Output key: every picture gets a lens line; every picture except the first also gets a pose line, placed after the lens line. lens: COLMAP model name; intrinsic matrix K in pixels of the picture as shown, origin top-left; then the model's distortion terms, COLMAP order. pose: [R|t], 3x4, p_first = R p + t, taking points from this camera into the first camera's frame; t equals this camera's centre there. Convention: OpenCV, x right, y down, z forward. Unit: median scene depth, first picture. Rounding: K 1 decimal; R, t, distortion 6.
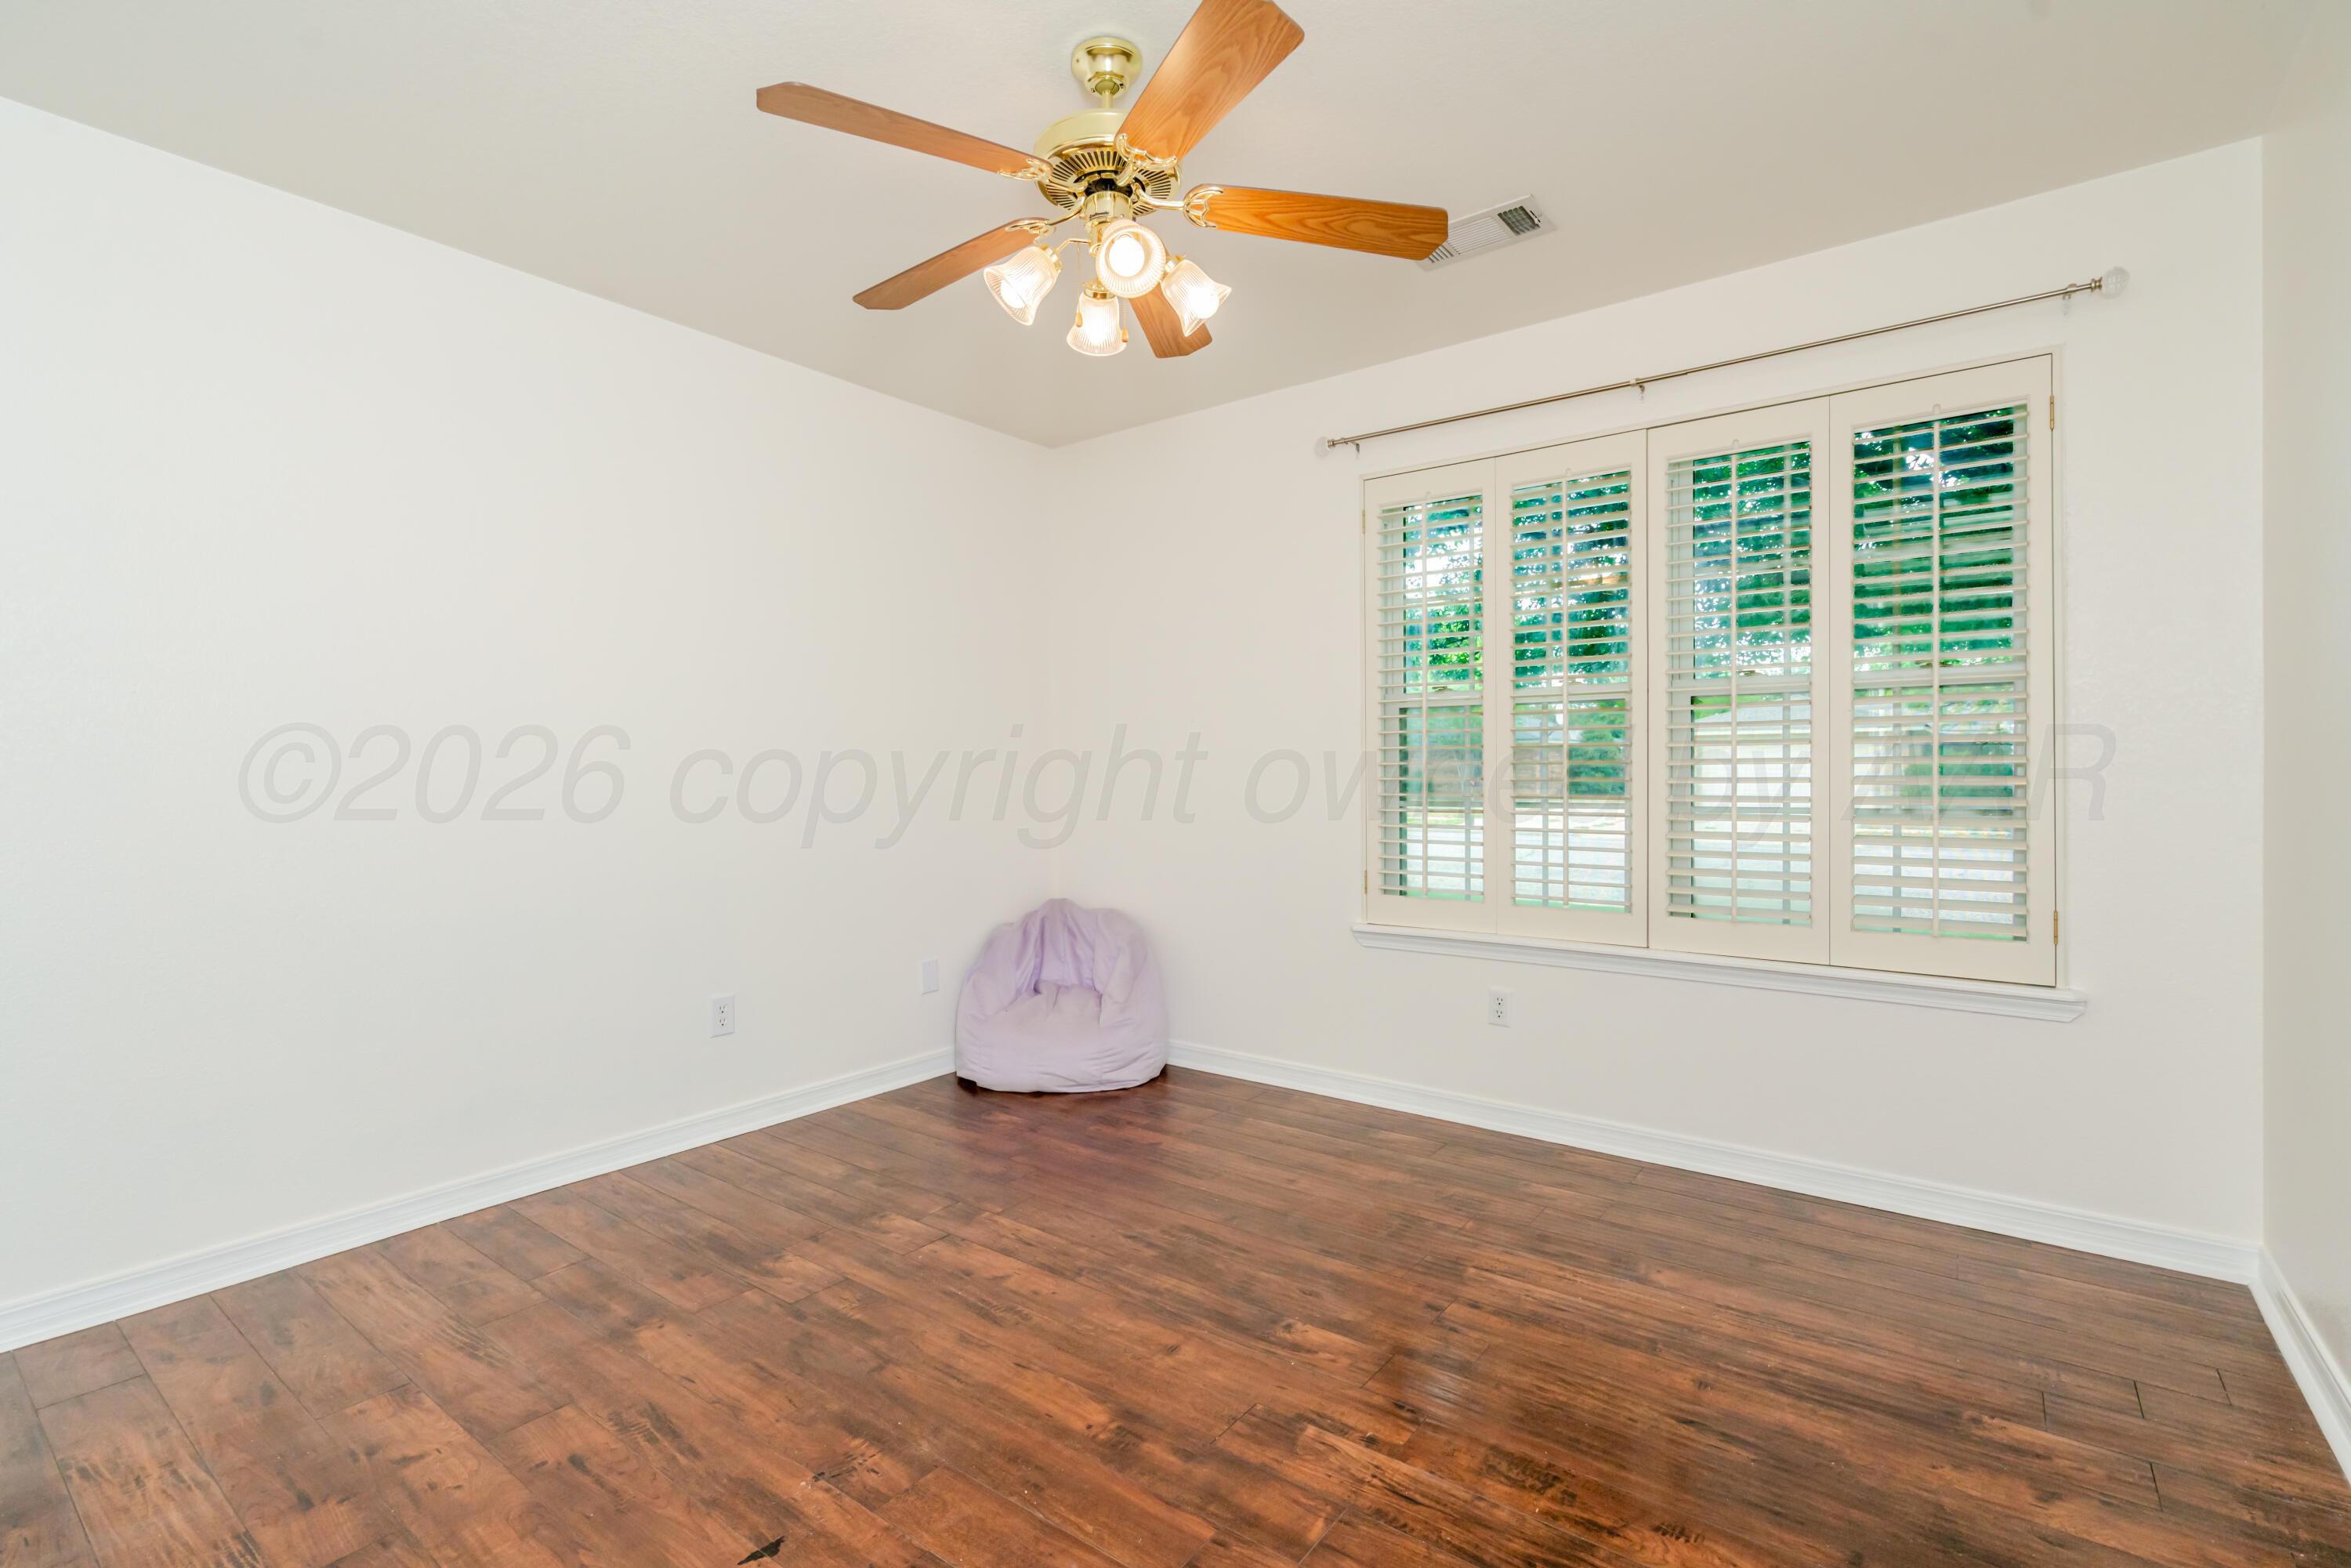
lens RADIAL K [[1068.1, 0, 1177.2], [0, 1068.1, 766.9], [0, 0, 1]] dist [-0.012256, 0.006345]
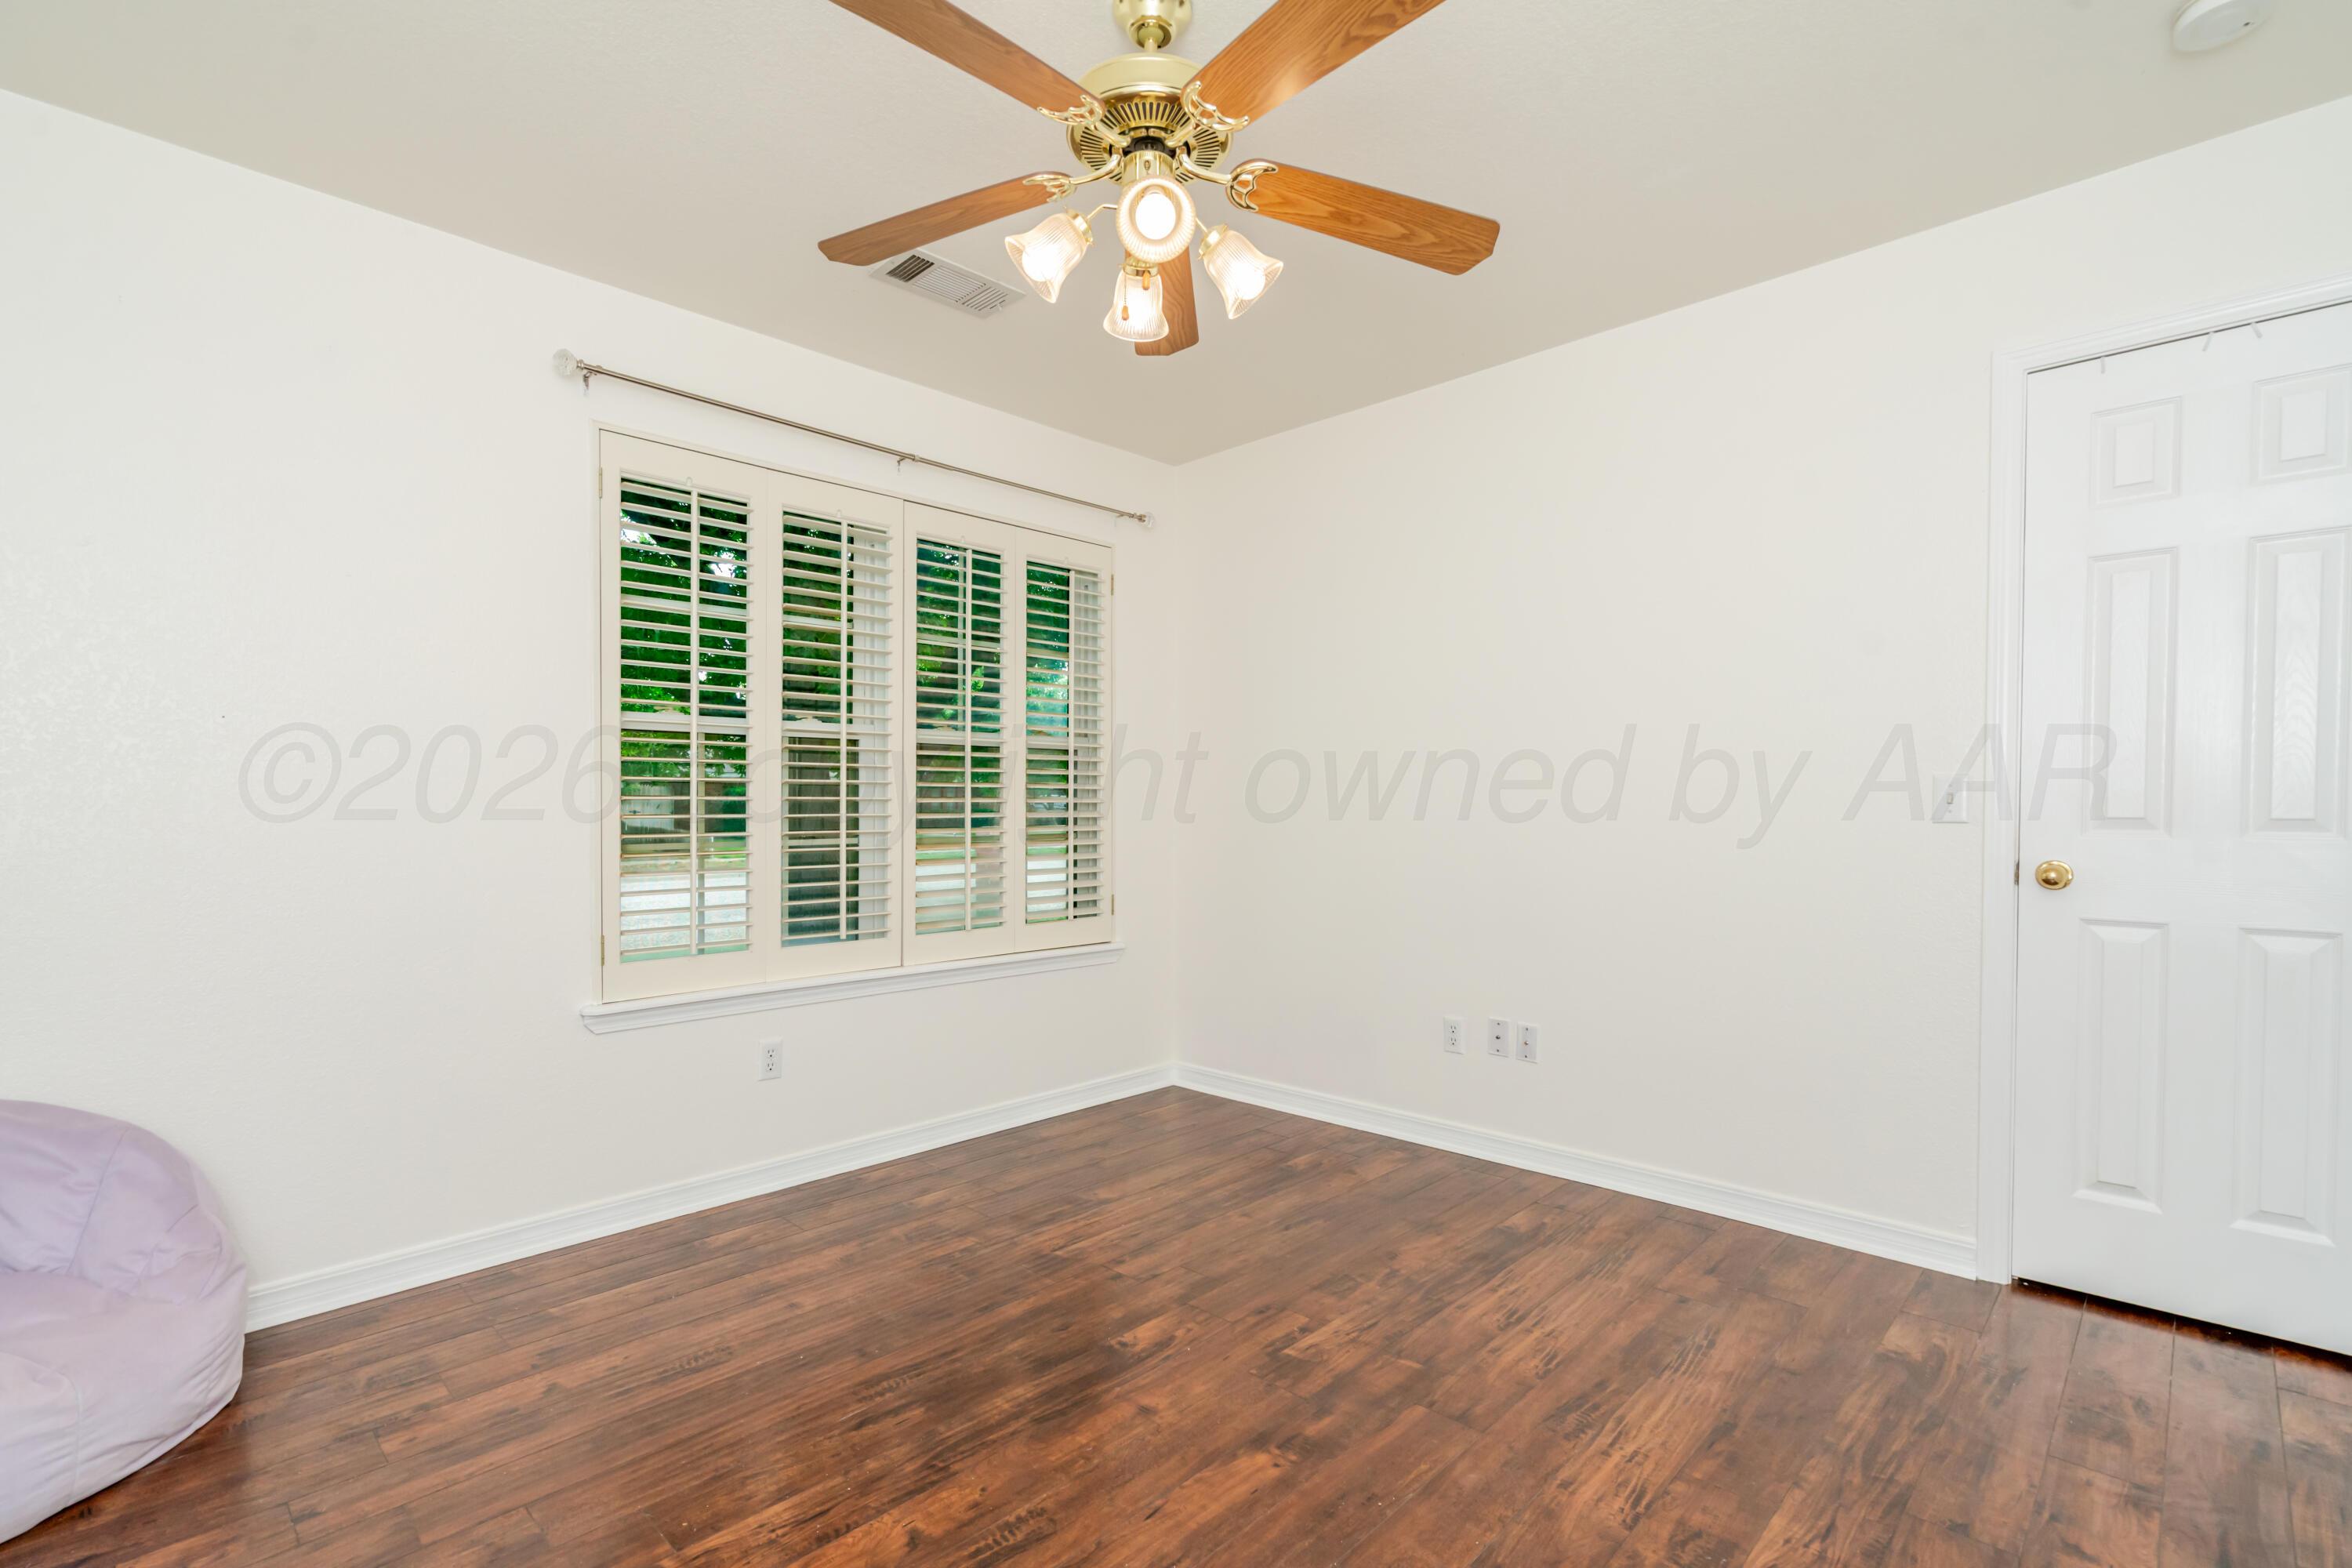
lens RADIAL K [[1068.6, 0, 1189.4], [0, 1068.6, 818.7], [0, 0, 1]] dist [-0.012256, 0.006345]
pose [[0.114378, -0.005358, 0.993423, -0.797445], [-0.000743, 0.999985, 0.005479, 0.012466], [-0.993437, -0.001365, 0.114372, 0.723457]]
